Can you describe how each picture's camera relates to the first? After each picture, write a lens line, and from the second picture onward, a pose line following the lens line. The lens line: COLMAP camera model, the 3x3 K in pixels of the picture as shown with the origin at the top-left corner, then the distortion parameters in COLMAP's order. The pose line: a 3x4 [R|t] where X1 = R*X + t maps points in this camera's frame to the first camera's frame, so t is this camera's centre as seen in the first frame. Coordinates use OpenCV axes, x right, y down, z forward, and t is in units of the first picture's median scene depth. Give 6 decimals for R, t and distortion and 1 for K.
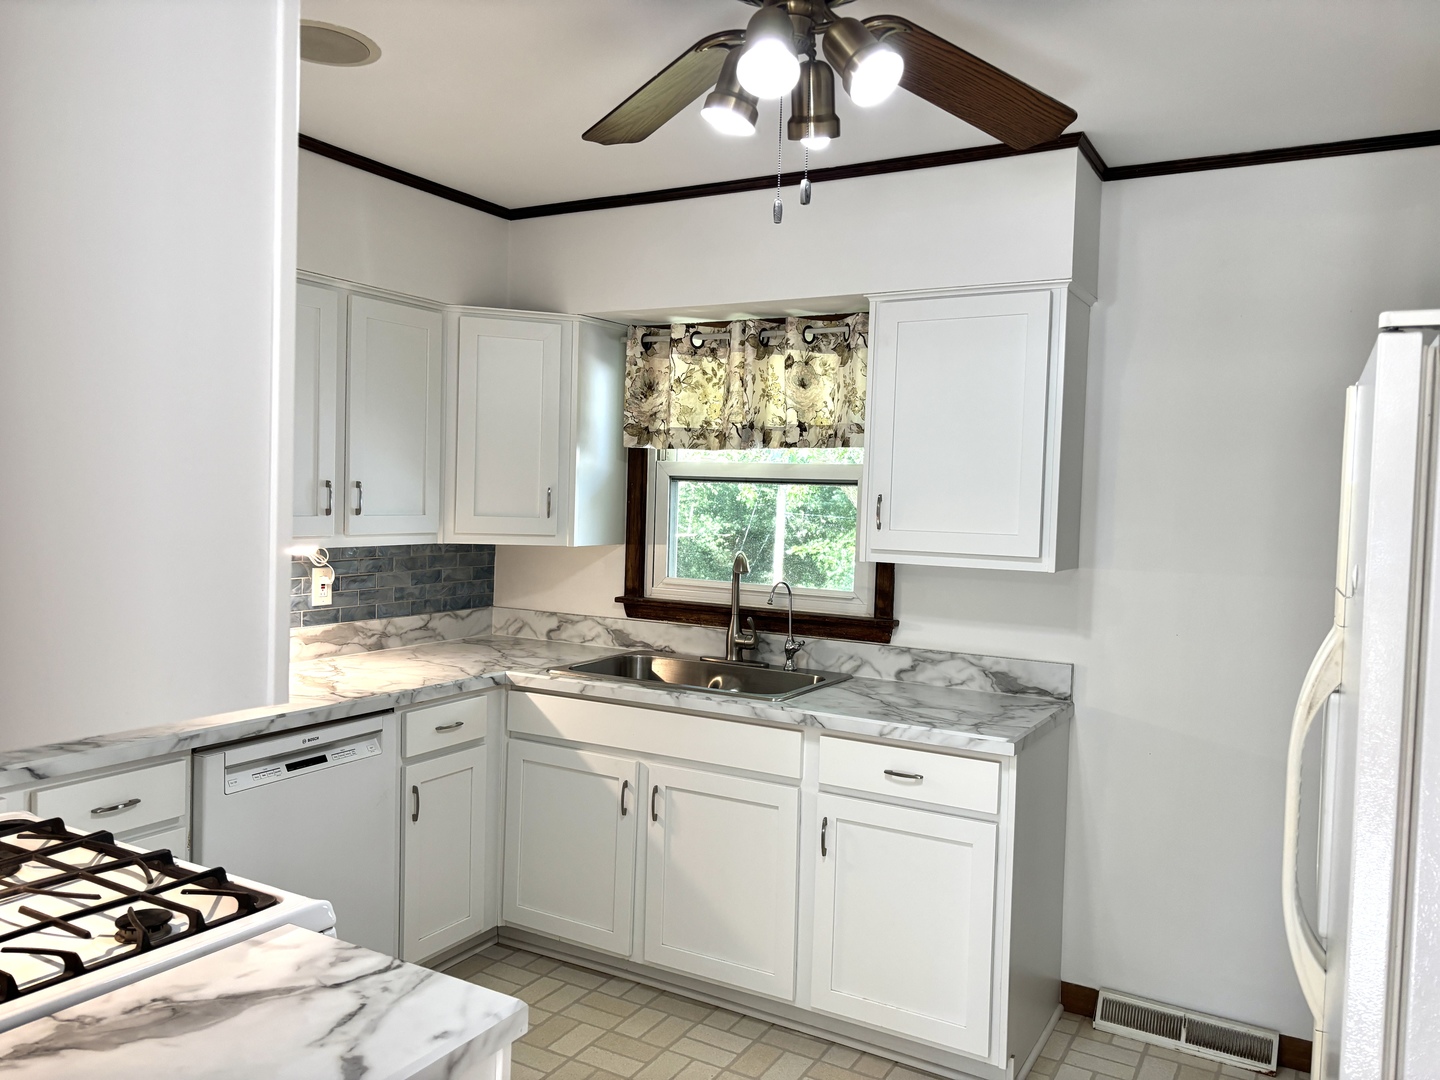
lens RADIAL K [[1079.2, 0, 721.4], [0, 1079.2, 537.4], [0, 0, 1]] dist [0.007321, -0.008882]
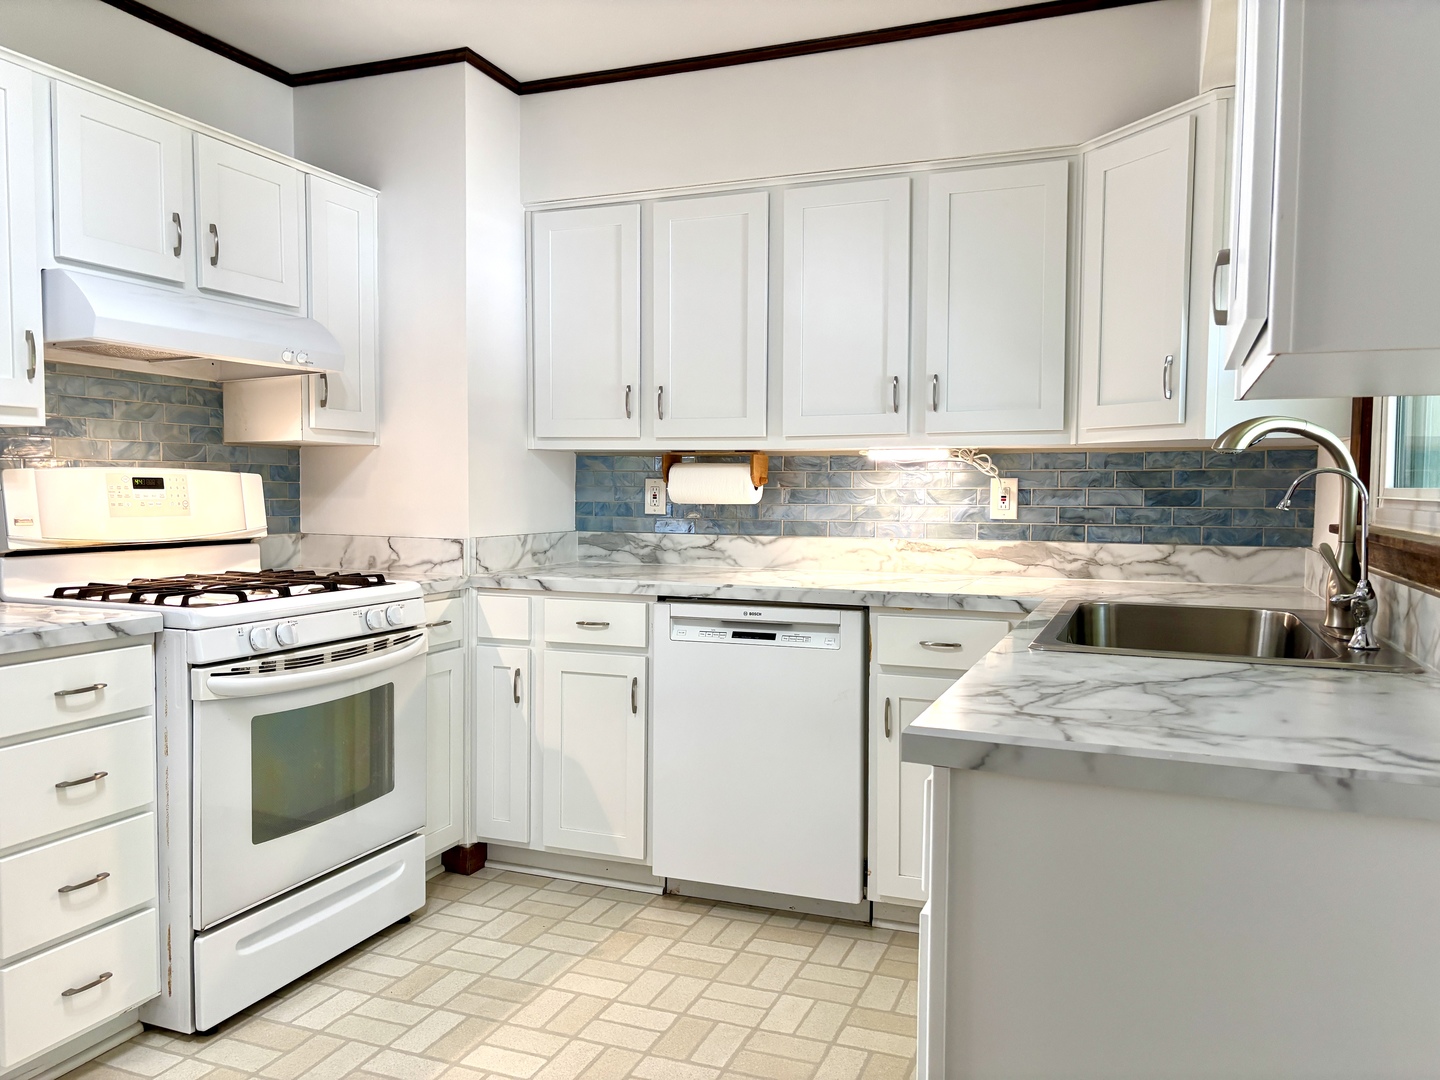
lens RADIAL K [[1079.2, 0, 720.8], [0, 1079.2, 542.8], [0, 0, 1]] dist [0.007321, -0.008882]
pose [[0.130390, 0.021458, -0.991231, 0.512482], [-0.041216, 0.999019, 0.016205, 0.077447], [0.990606, 0.038741, 0.131146, 0.632111]]
